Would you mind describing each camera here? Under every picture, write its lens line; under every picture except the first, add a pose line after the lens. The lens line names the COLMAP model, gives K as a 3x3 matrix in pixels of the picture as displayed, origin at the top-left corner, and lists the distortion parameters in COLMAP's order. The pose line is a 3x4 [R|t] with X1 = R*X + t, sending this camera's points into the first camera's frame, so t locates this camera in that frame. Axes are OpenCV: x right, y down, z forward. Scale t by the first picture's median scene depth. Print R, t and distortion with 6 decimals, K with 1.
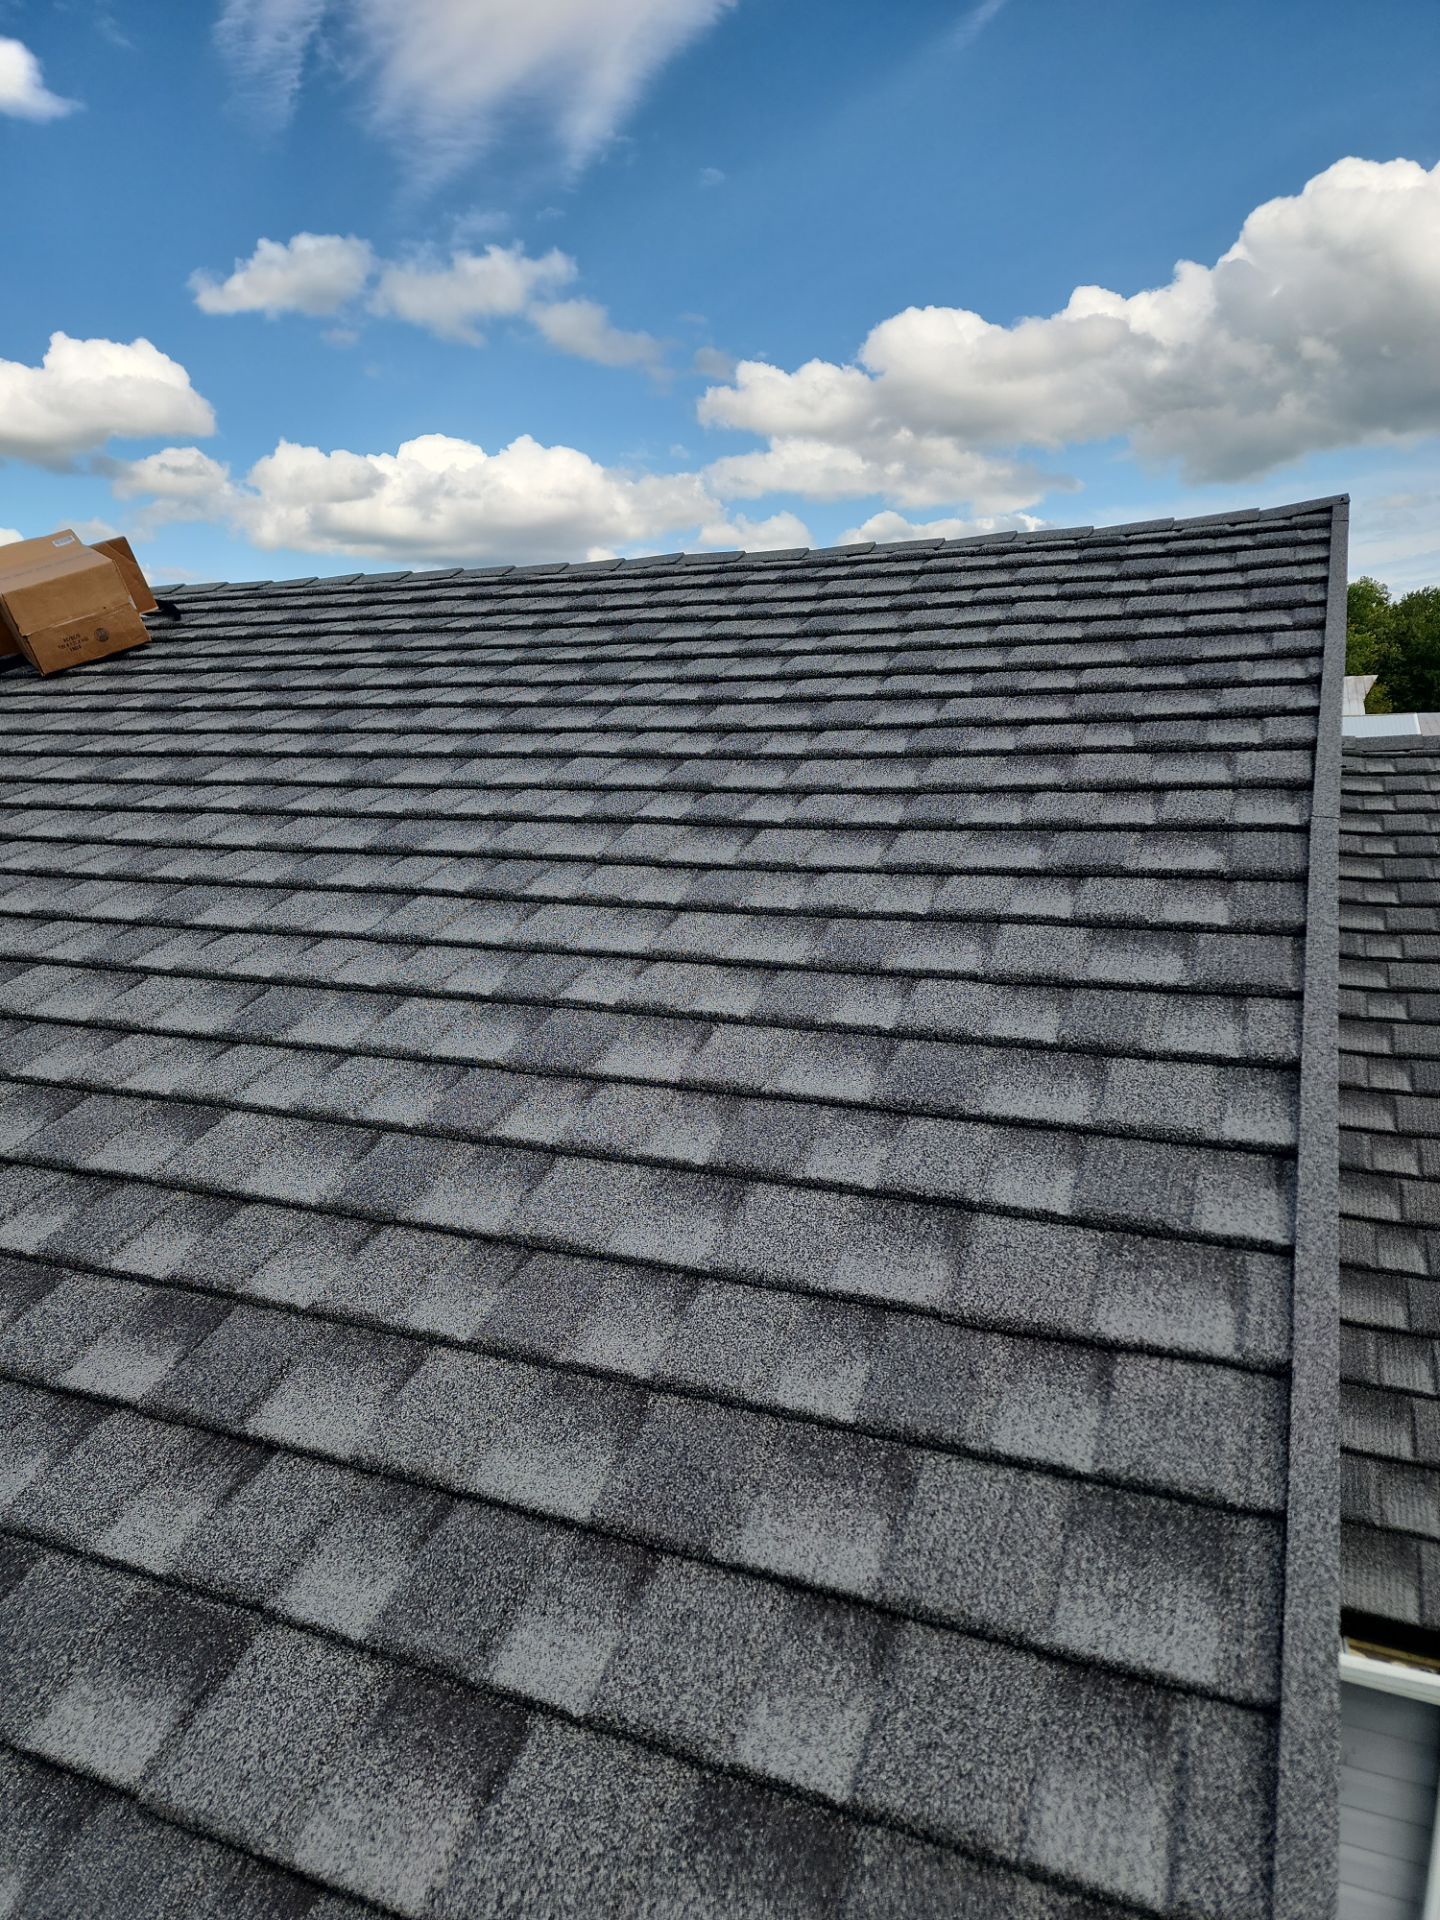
lens RADIAL K [[1407.2, 0, 720.0], [0, 1407.2, 960.0], [0, 0, 1]] dist [0.122245, -0.180348]
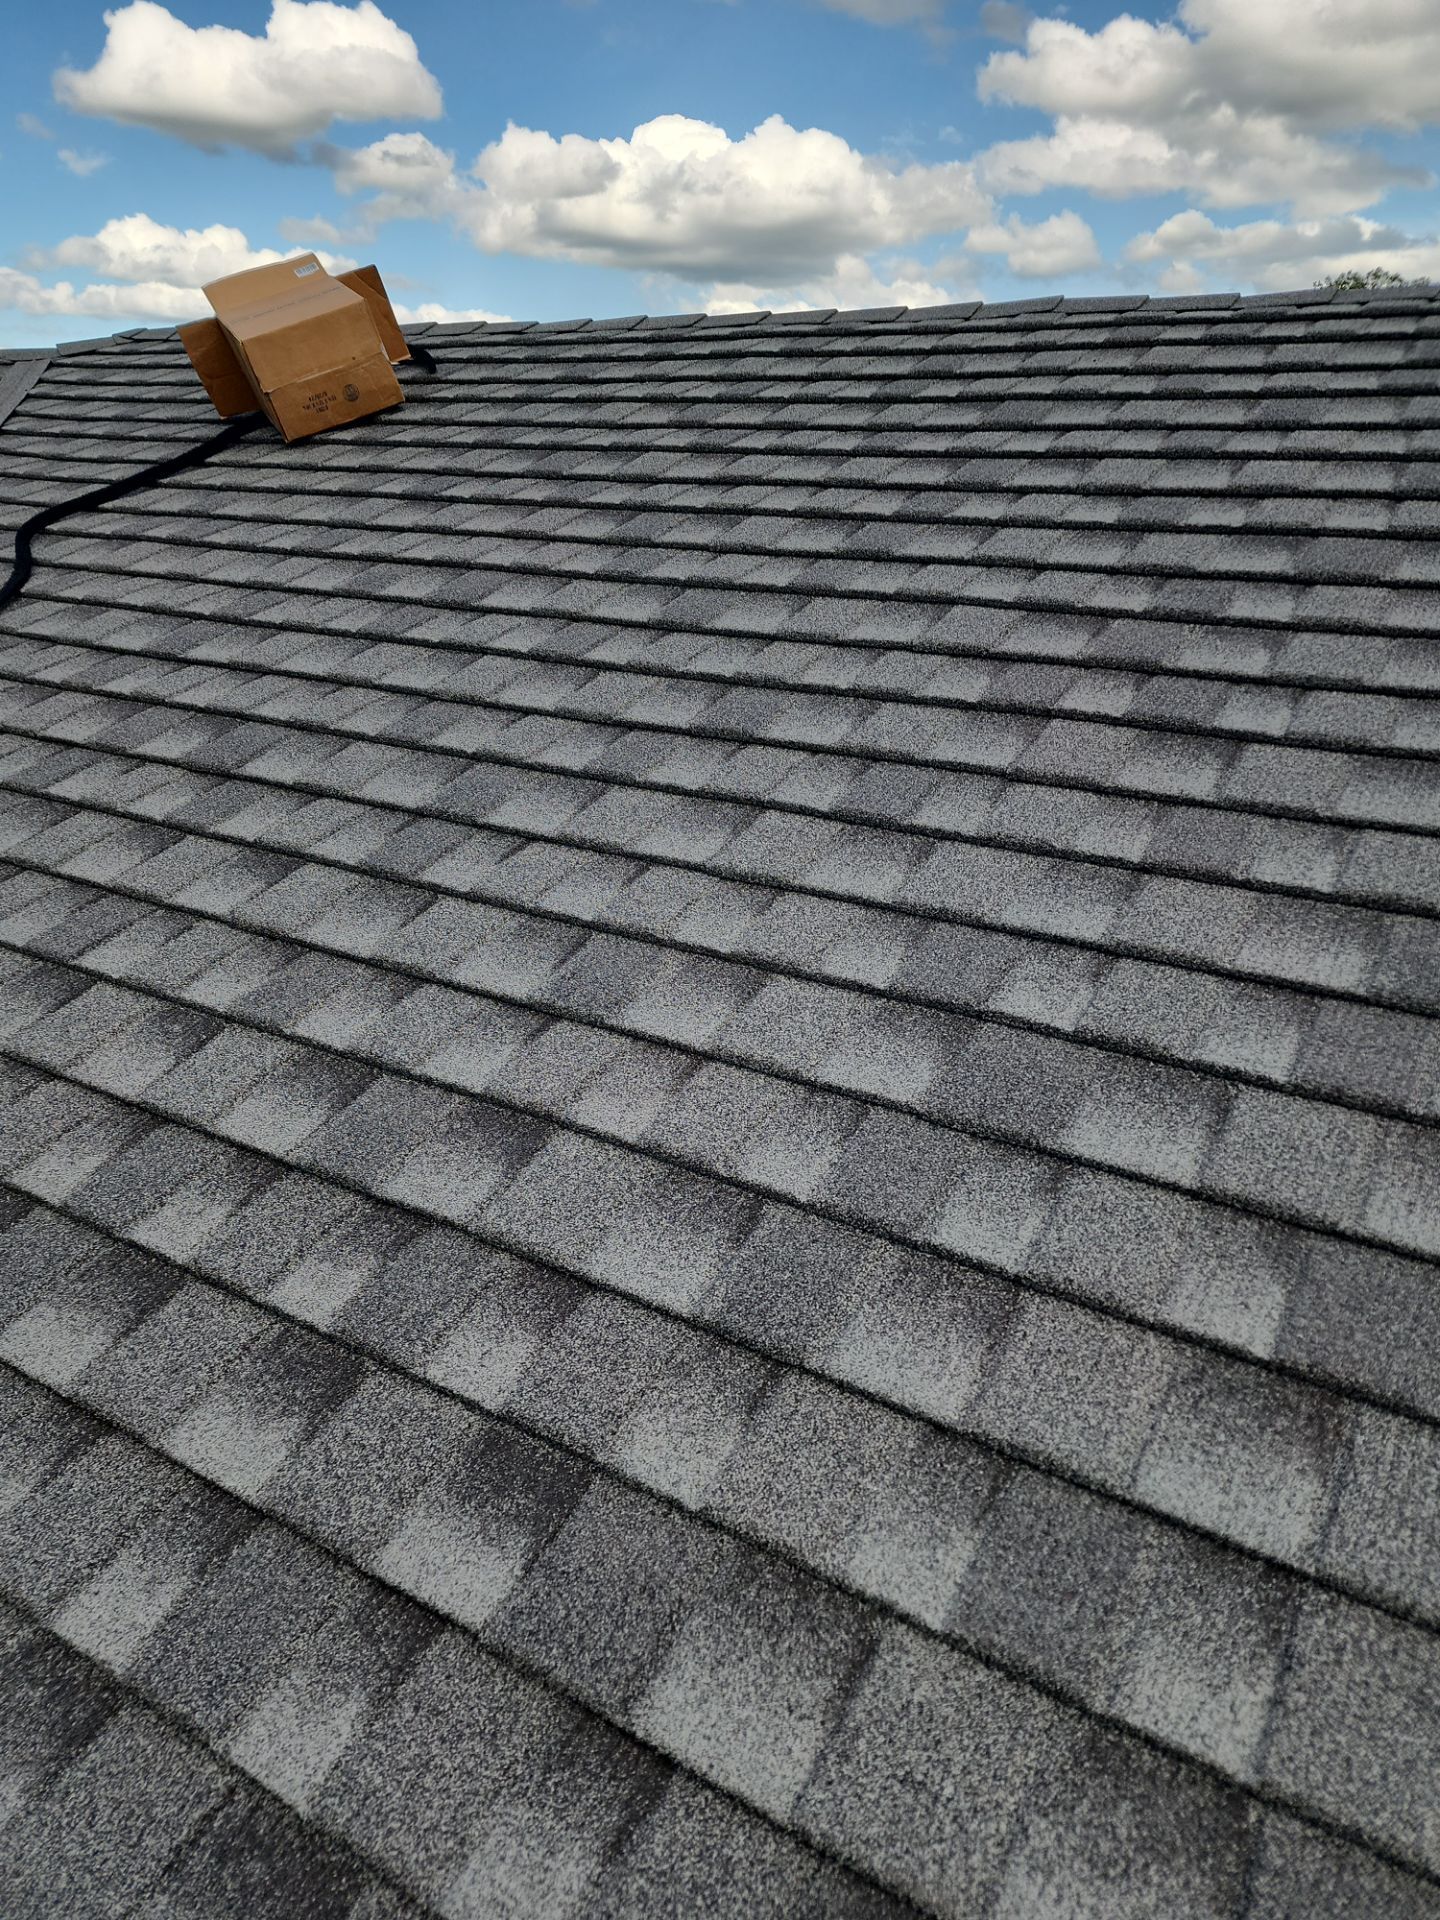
lens RADIAL K [[1323.3, 0, 696.4], [0, 1323.3, 961.5], [0, 0, 1]] dist [0.067906, -0.067603]
pose [[0.989641, 0.077568, -0.120801, -0.132373], [-0.050192, 0.975307, 0.215074, -0.098841], [0.134501, -0.206782, 0.969098, 0.232930]]
